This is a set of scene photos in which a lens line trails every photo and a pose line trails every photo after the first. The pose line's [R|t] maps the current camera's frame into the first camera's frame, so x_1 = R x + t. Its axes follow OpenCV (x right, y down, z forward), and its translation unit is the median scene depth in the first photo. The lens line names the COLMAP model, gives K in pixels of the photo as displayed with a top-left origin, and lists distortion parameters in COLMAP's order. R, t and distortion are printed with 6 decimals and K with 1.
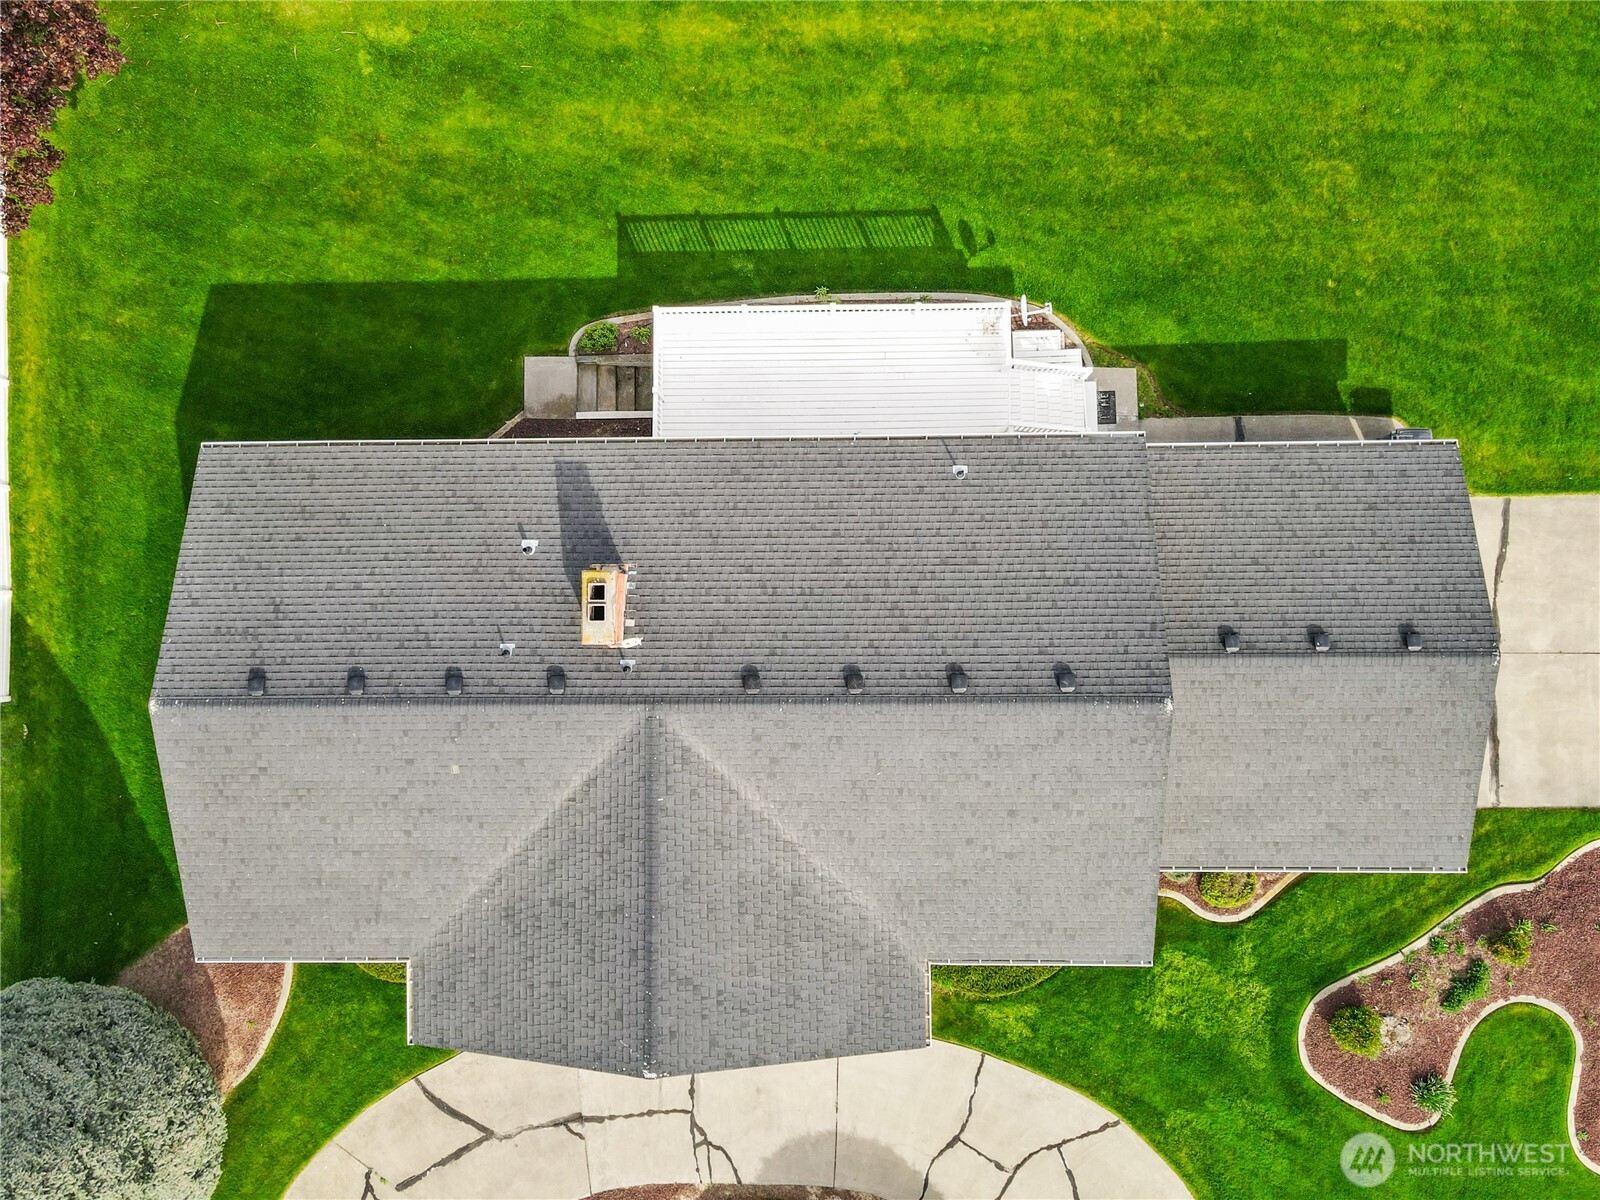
lens RADIAL K [[1167.3, 0, 800.0], [0, 1167.3, 600.0], [0, 0, 1]] dist [-0.001047, 0.029381]
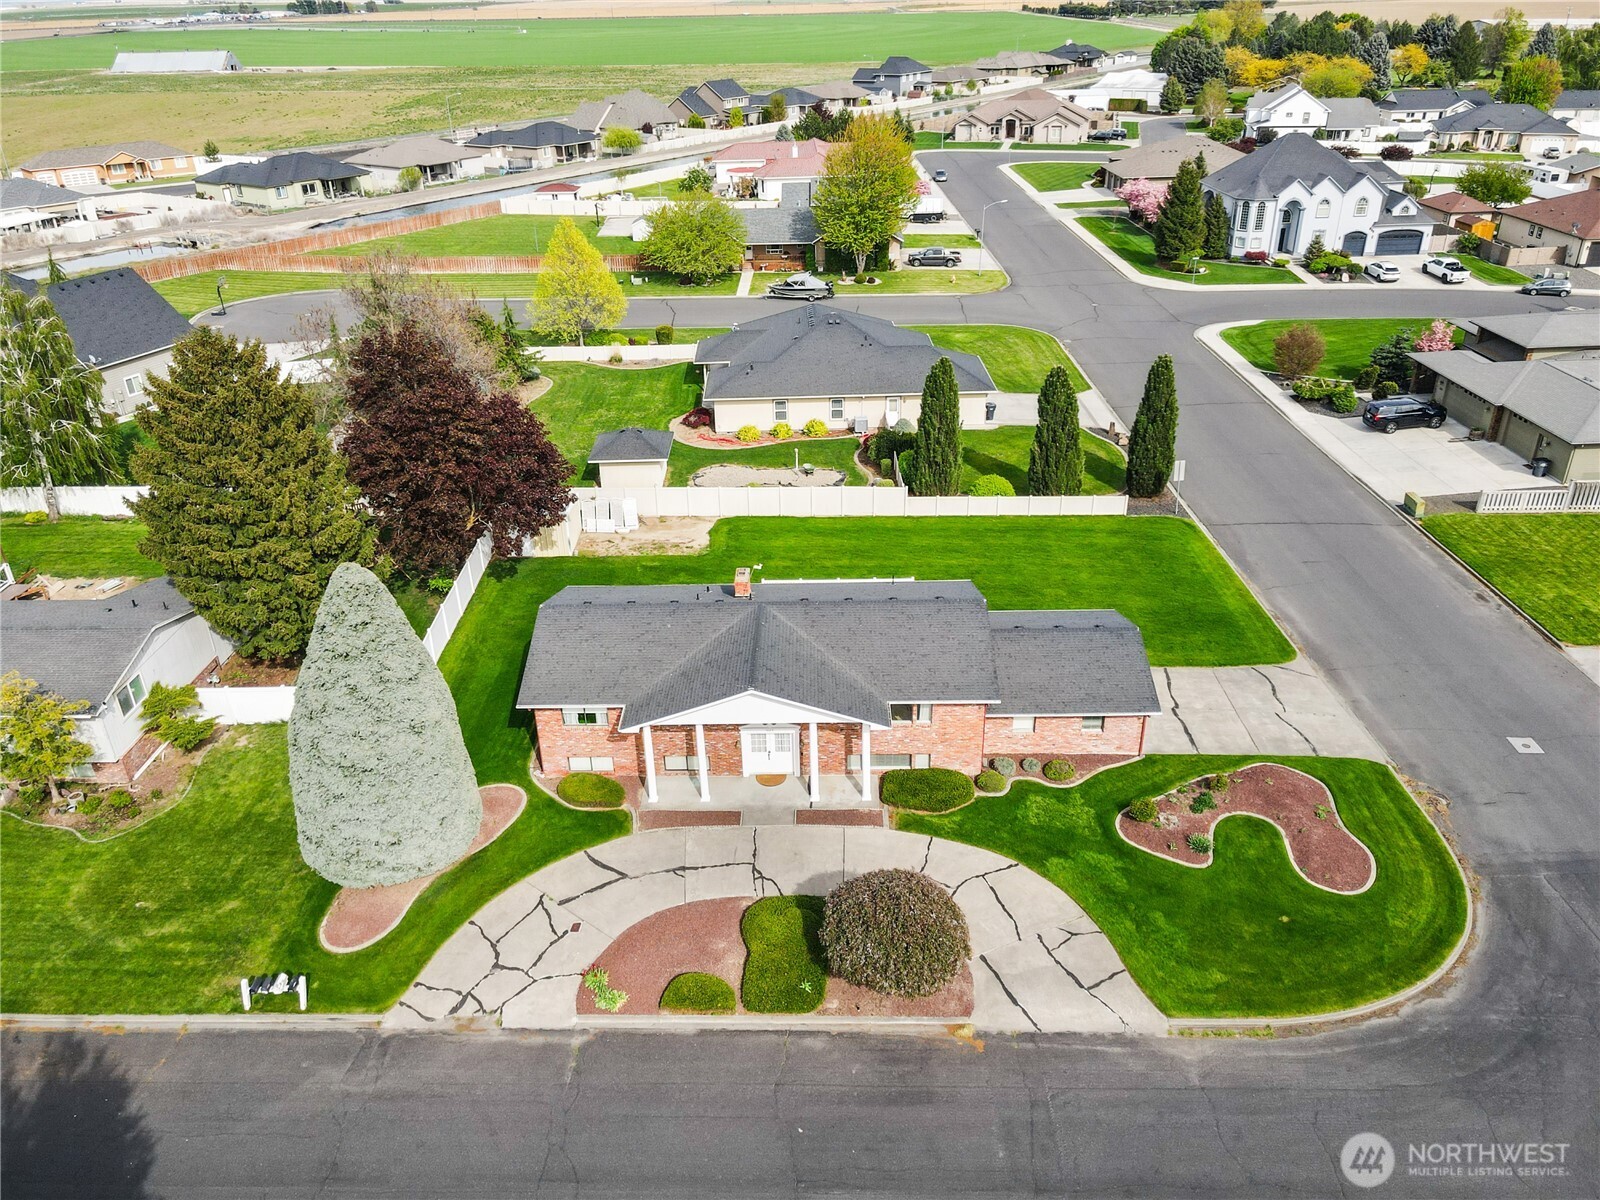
lens RADIAL K [[1167.3, 0, 800.0], [0, 1167.3, 600.0], [0, 0, 1]] dist [-0.001047, 0.029381]
pose [[0.999648, 0.023394, -0.012477, -0.017357], [-0.022342, 0.489869, -0.871510, 1.664186], [-0.014276, 0.871482, 0.490219, -0.105095]]
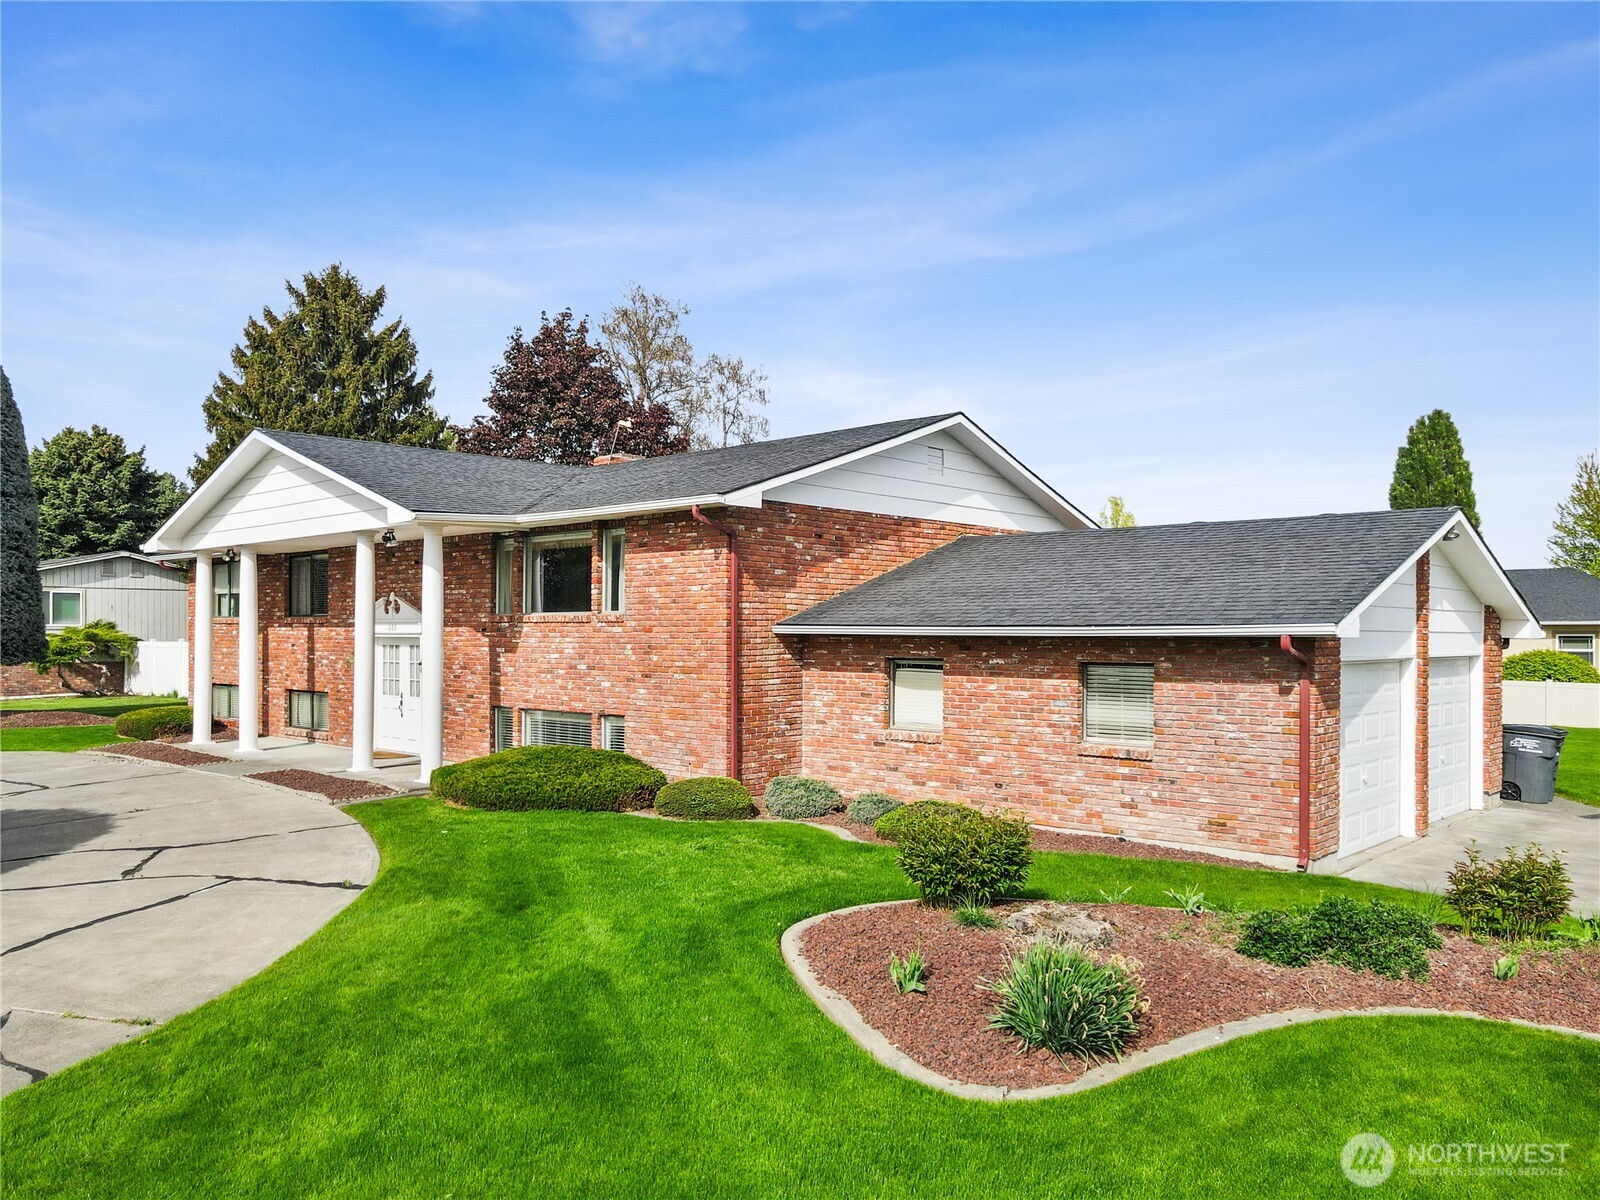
lens RADIAL K [[1188.1, 0, 804.3], [0, 1188.1, 633.0], [0, 0, 1]] dist [0.008732, 0.011063]
pose [[0.734006, 0.040881, -0.677911, 0.654950], [-0.679001, 0.023764, -0.733753, 0.636671], [-0.013887, 0.998881, 0.045201, 0.881984]]
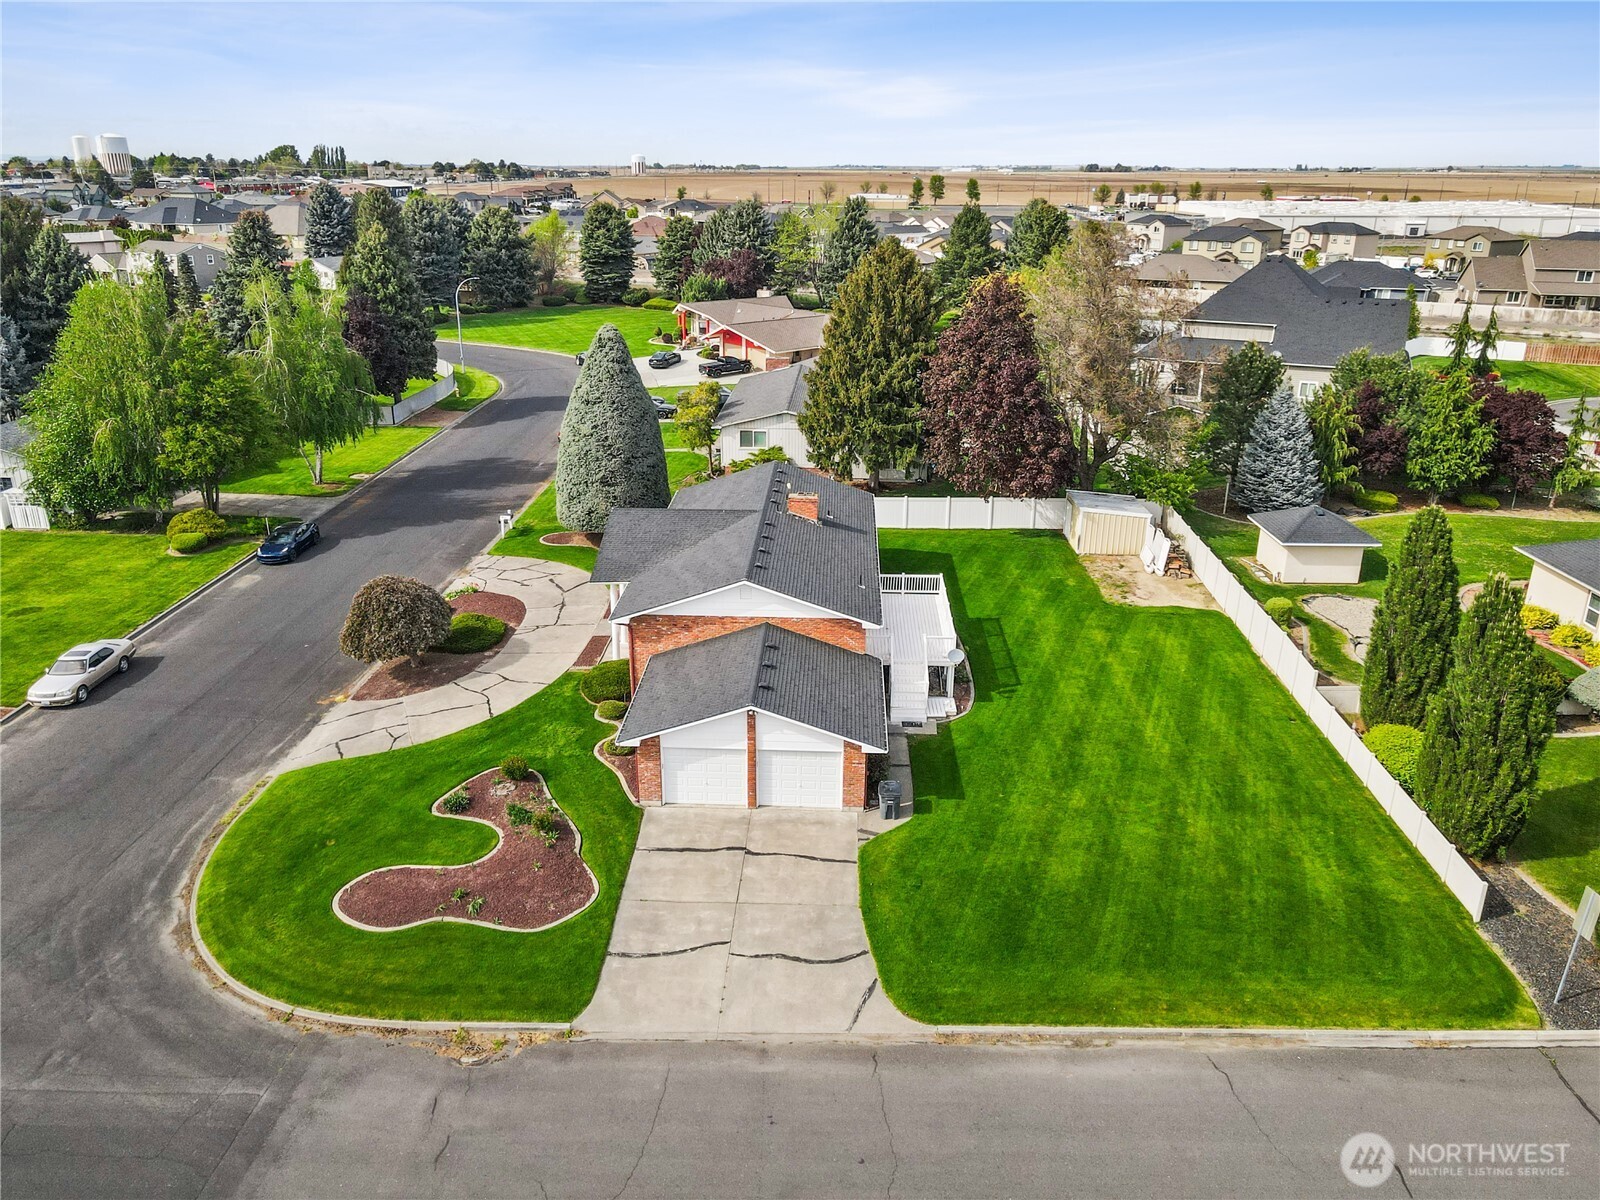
lens RADIAL K [[1167.3, 0, 800.0], [0, 1167.3, 600.0], [0, 0, 1]] dist [-0.001047, 0.029381]
pose [[-0.045796, 0.382394, -0.922864, 1.746539], [-0.998733, 0.001765, 0.050293, -0.090321], [0.020861, 0.923998, 0.381828, 0.195537]]
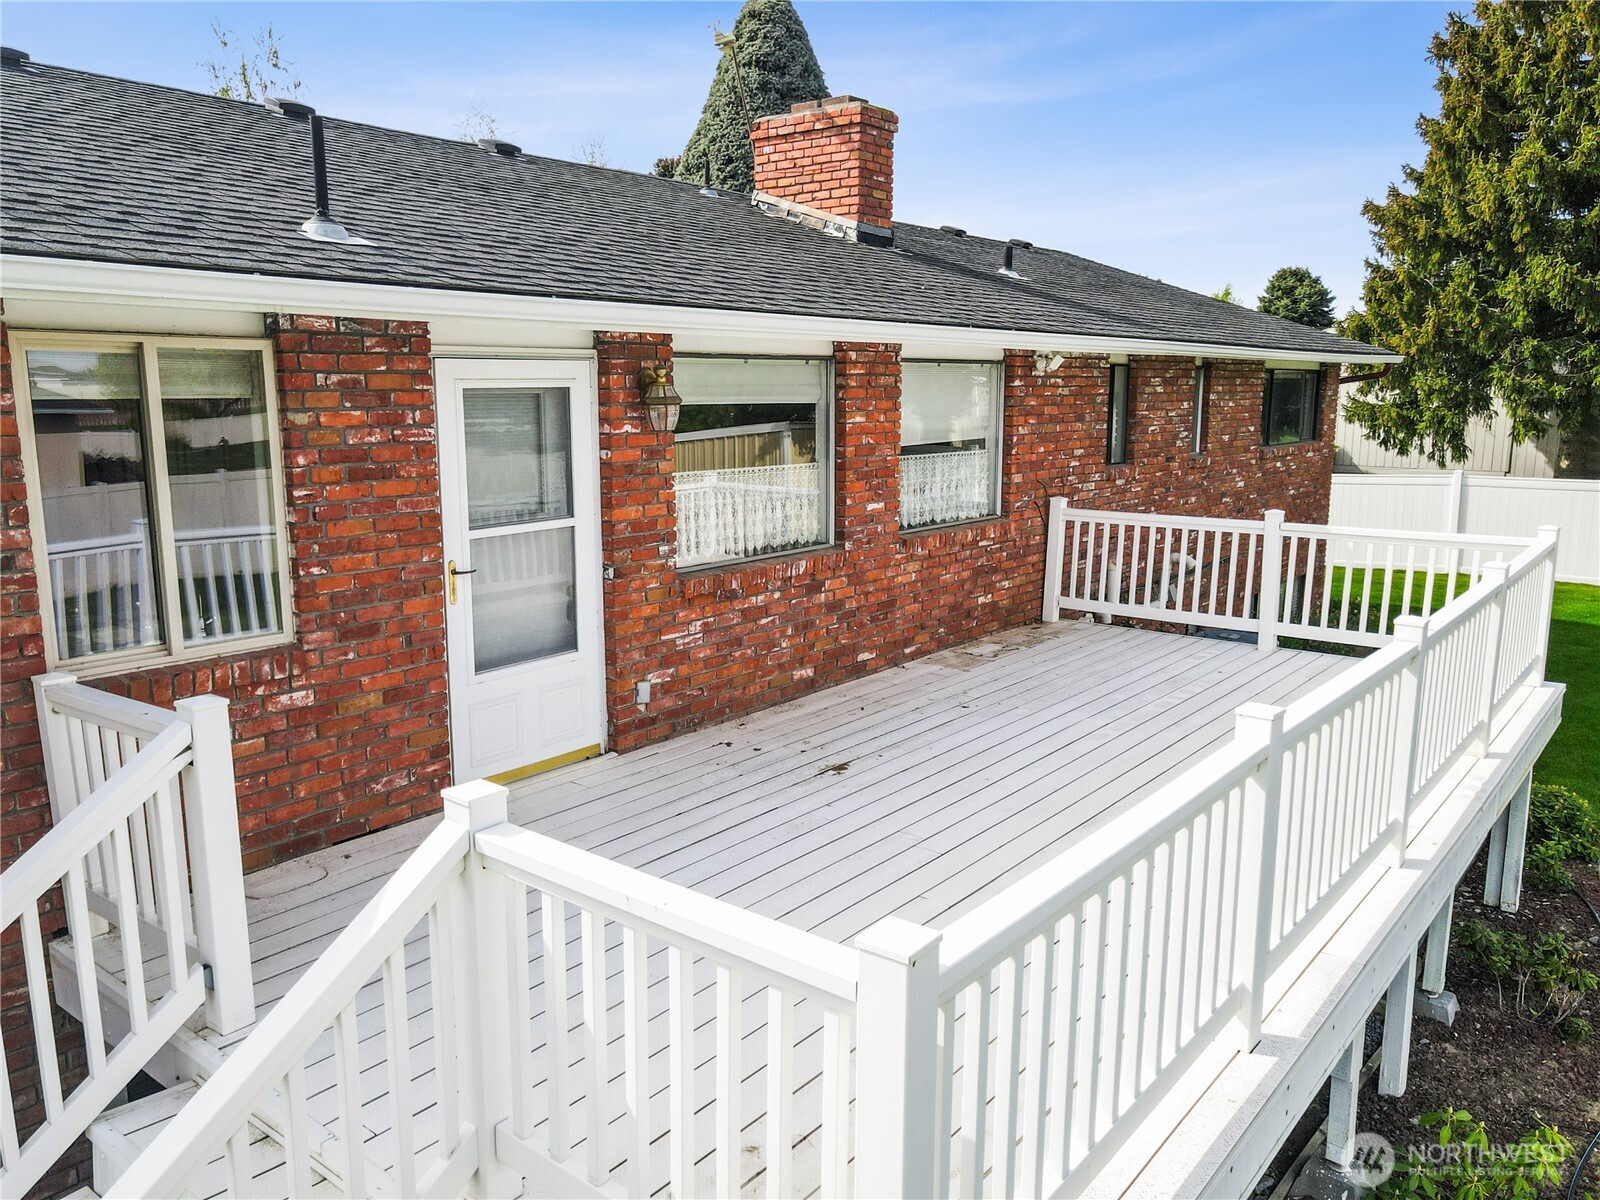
lens RADIAL K [[1188.4, 0, 802.6], [0, 1188.4, 595.9], [0, 0, 1]] dist [-0.009993, 0.045246]
pose [[-0.633062, 0.173332, -0.754446, 0.219310], [-0.772928, -0.087911, 0.628374, -0.273530], [0.042593, 0.980932, 0.189626, 0.871836]]
